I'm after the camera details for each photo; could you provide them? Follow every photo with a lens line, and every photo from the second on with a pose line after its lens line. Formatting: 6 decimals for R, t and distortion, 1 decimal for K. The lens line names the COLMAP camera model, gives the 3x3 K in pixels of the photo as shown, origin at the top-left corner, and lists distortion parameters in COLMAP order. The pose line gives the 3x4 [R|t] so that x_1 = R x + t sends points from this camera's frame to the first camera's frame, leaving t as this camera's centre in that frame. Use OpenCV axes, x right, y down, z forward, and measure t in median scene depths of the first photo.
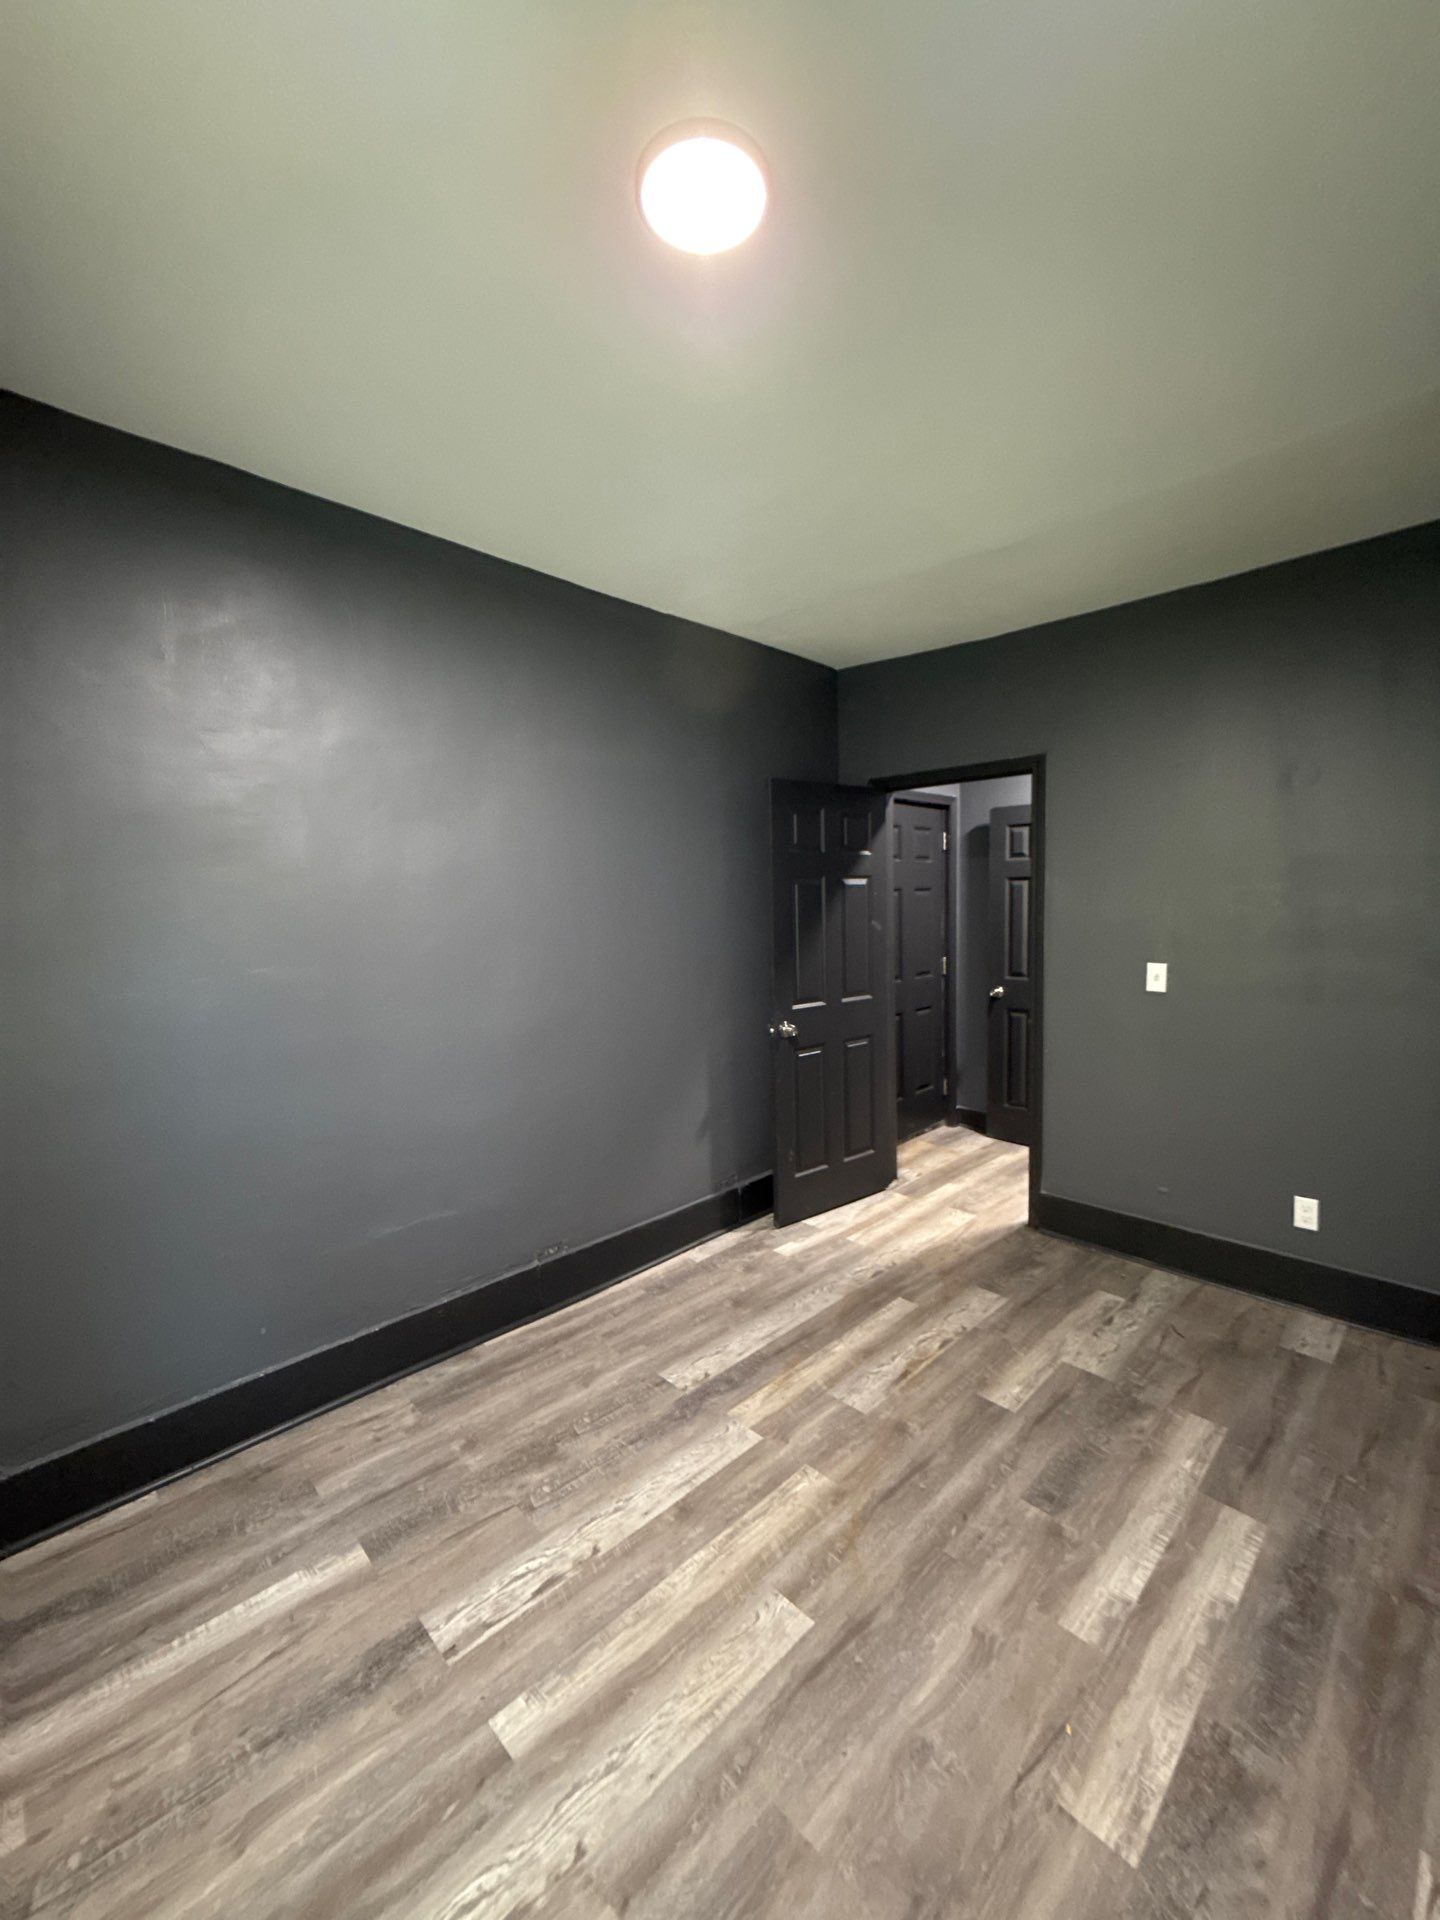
lens RADIAL K [[770.0, 0, 711.1], [0, 770.0, 959.4], [0, 0, 1]] dist [0.004057, 0.000496]
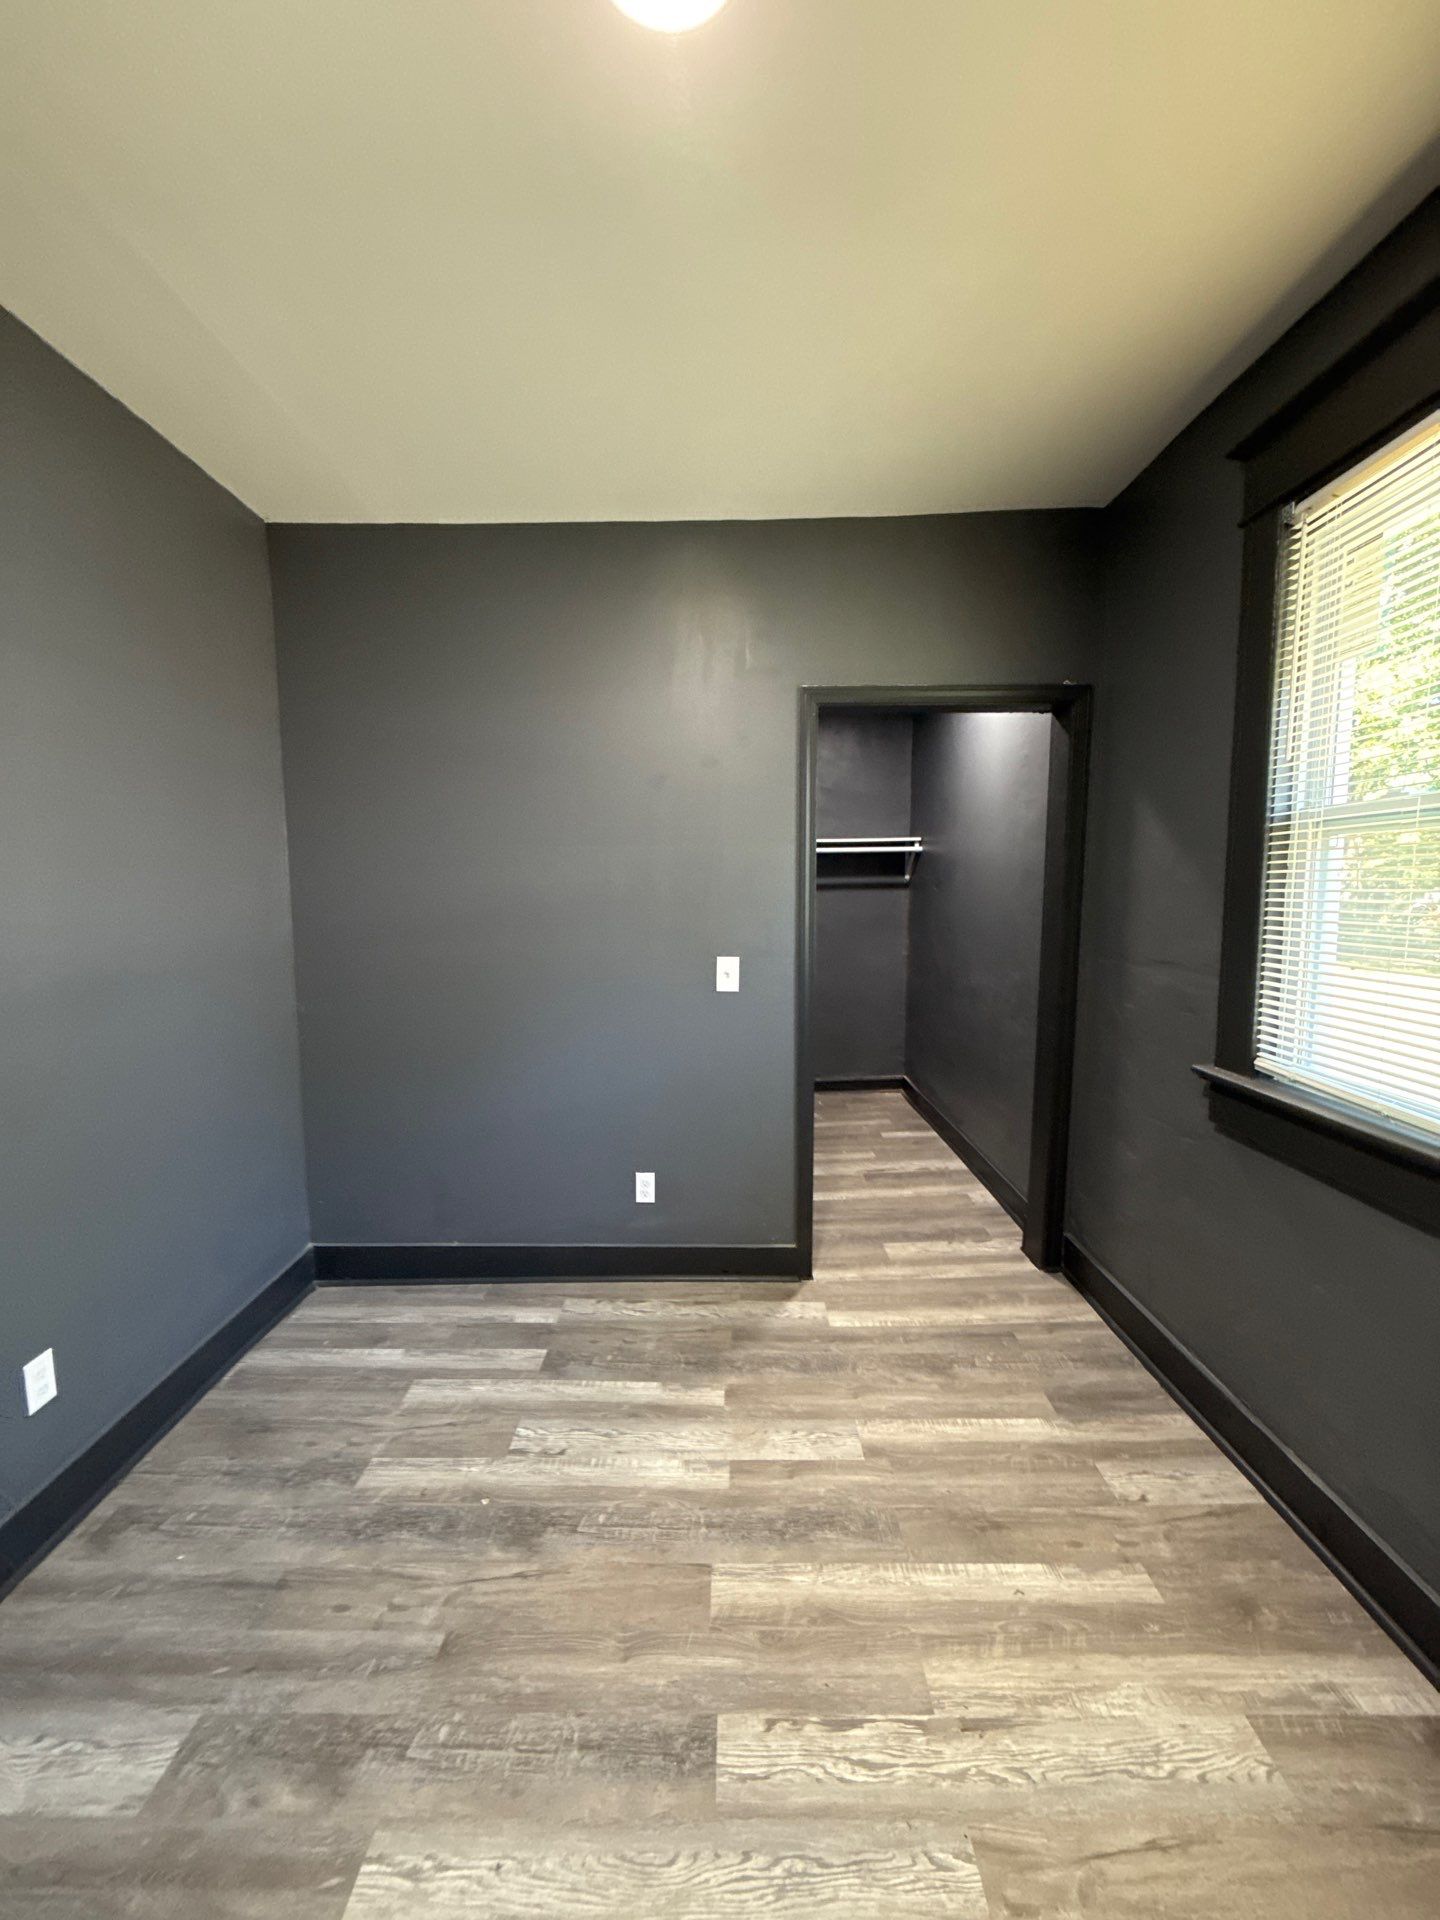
lens RADIAL K [[770.0, 0, 715.3], [0, 770.0, 961.7], [0, 0, 1]] dist [0.004057, 0.000496]
pose [[0.712289, 0.070685, -0.698318, 0.580853], [-0.038970, 0.997364, 0.061204, -0.025479], [0.700803, -0.016381, 0.713167, 0.581738]]
